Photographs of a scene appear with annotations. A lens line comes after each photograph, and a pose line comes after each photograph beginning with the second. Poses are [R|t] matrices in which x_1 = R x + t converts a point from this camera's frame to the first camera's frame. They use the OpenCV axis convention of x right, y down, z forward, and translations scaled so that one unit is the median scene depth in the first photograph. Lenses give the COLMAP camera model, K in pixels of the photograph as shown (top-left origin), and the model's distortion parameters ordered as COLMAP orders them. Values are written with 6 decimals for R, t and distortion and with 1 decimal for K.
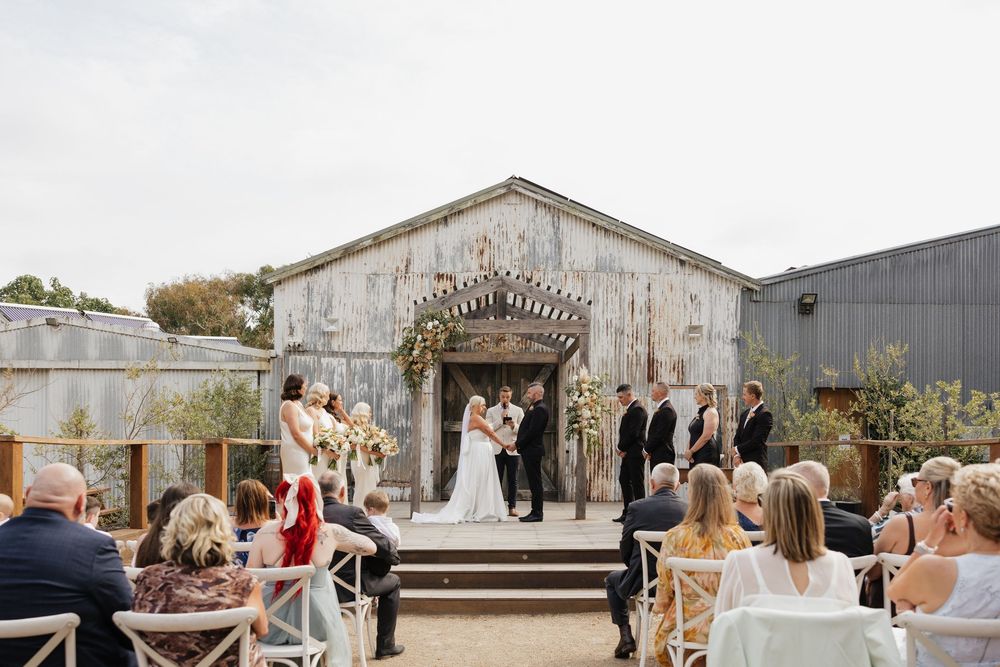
lens RADIAL K [[850.3, 0, 459.5], [0, 850.3, 414.8], [0, 0, 1]] dist [-0.055327, 0.028311]
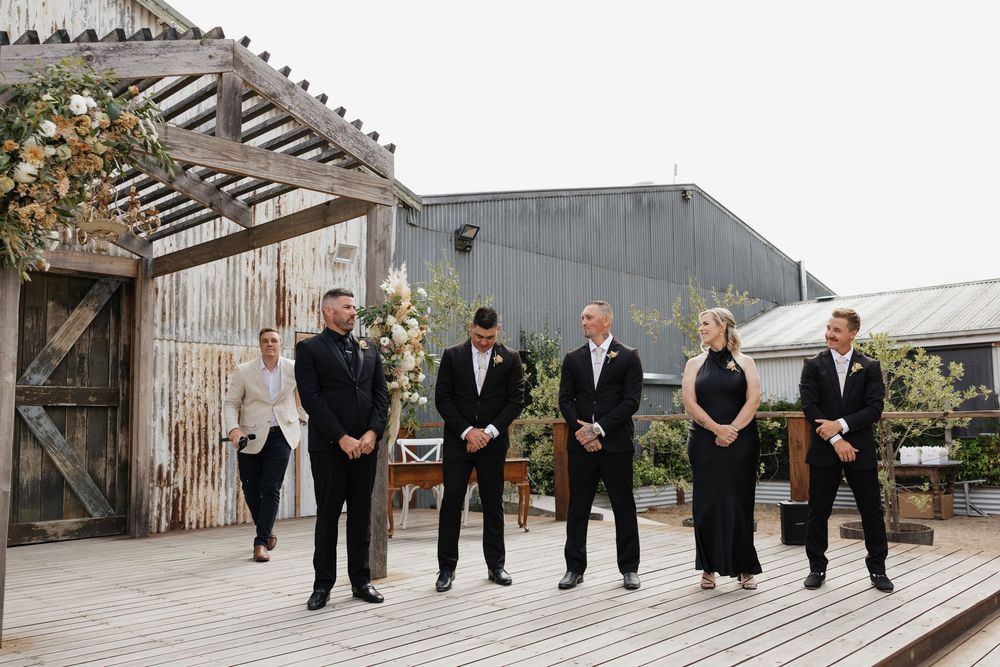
lens RADIAL K [[850.3, 0, 550.9], [0, 850.3, 351.5], [0, 0, 1]] dist [-0.055327, 0.028311]
pose [[0.619803, 0.051126, 0.783091, -0.136137], [-0.008293, 0.998247, -0.058609, 0.014934], [-0.784714, 0.029831, 0.619140, 0.460330]]
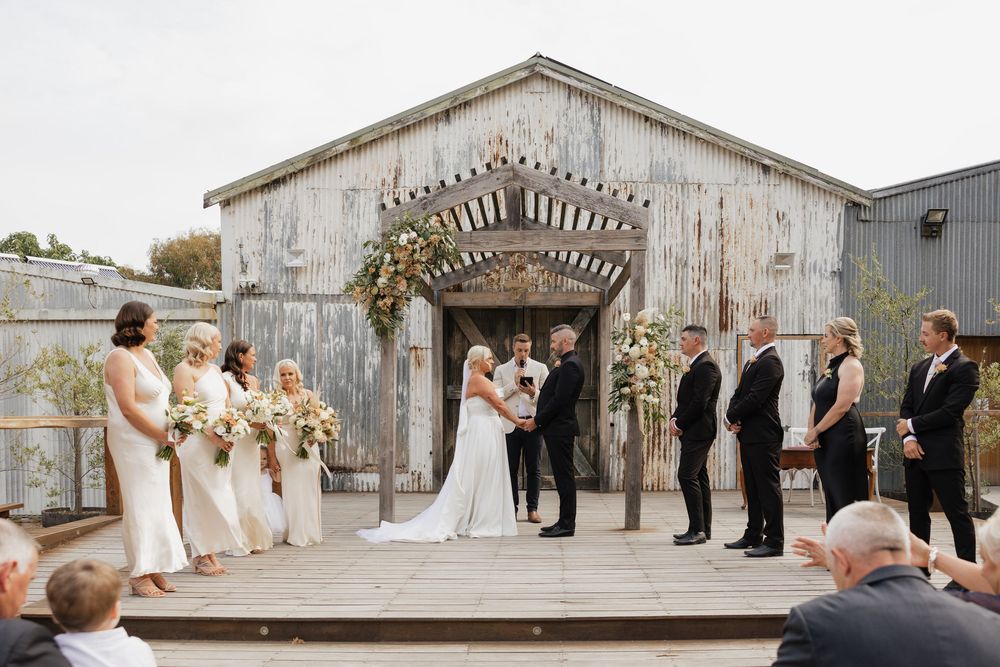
lens RADIAL K [[850.3, 0, 502.8], [0, 850.3, 424.9], [0, 0, 1]] dist [-0.055327, 0.028311]
pose [[0.999964, -0.008475, 0.001025, 0.029960], [0.008409, 0.998575, 0.052694, 0.003237], [-0.001470, -0.052683, 0.998610, 0.251650]]
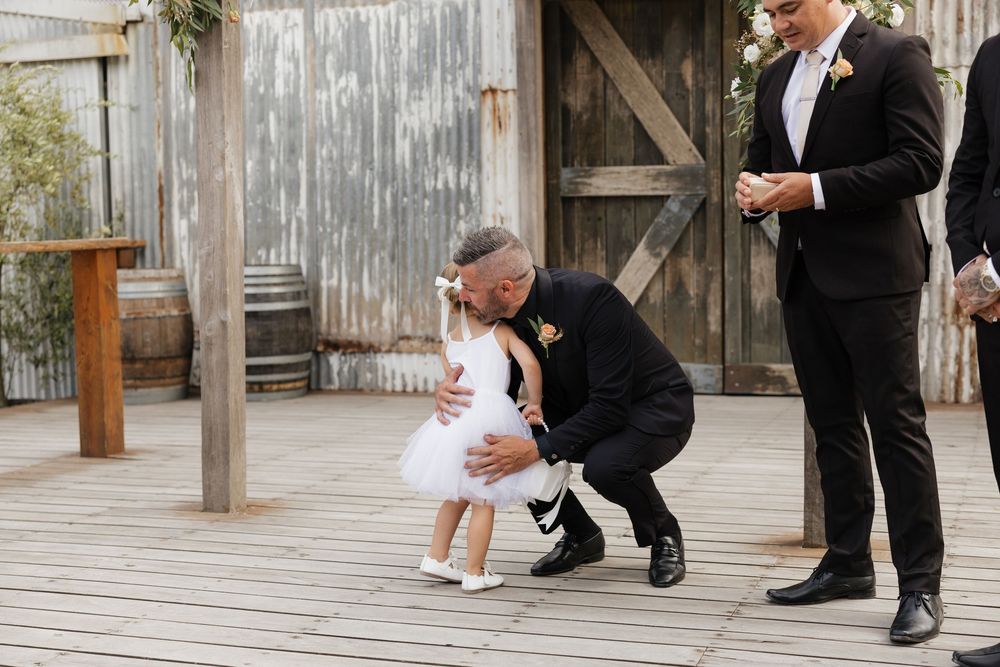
lens RADIAL K [[1373.9, 0, 473.4], [0, 1373.9, 302.9], [0, 0, 1]] dist [0.024210, 0.000000]
pose [[0.947419, -0.010315, -0.319828, 0.130895], [0.039823, 0.995511, 0.085860, 0.012868], [0.317507, -0.094082, 0.943577, 0.454373]]
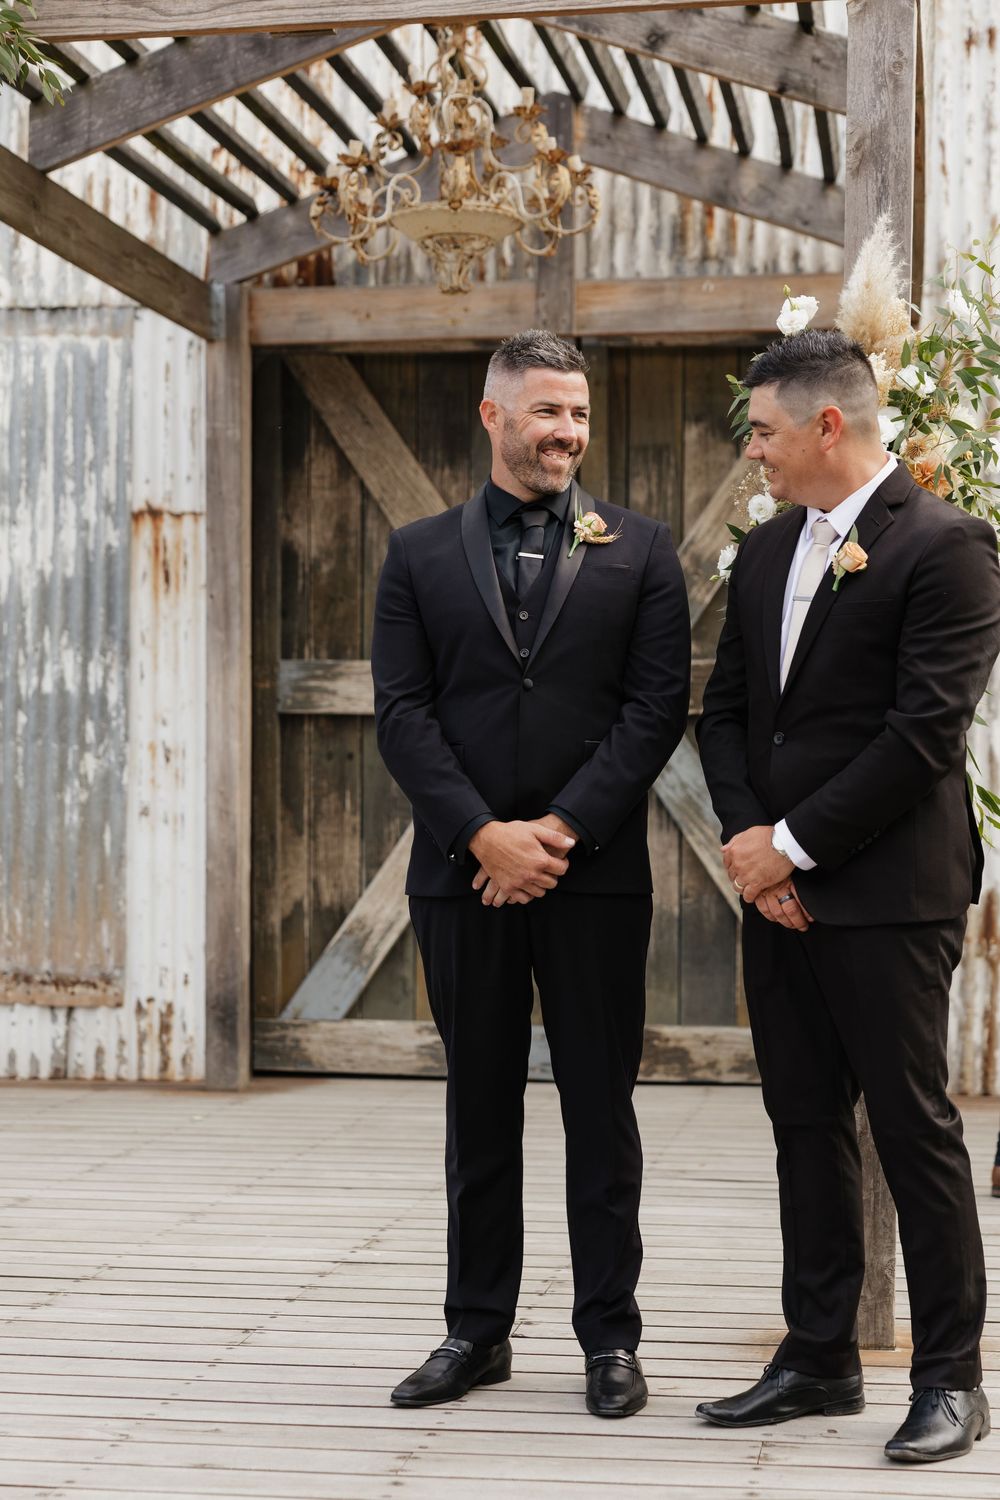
lens RADIAL K [[2683.0, 0, 454.5], [0, 2683.0, 745.2], [0, 0, 1]] dist [0.030472, 0.000000]
pose [[0.990833, -0.008591, -0.134816, 0.102654], [0.013004, 0.999407, 0.031885, 0.007843], [0.134462, -0.033346, 0.990357, 0.418644]]
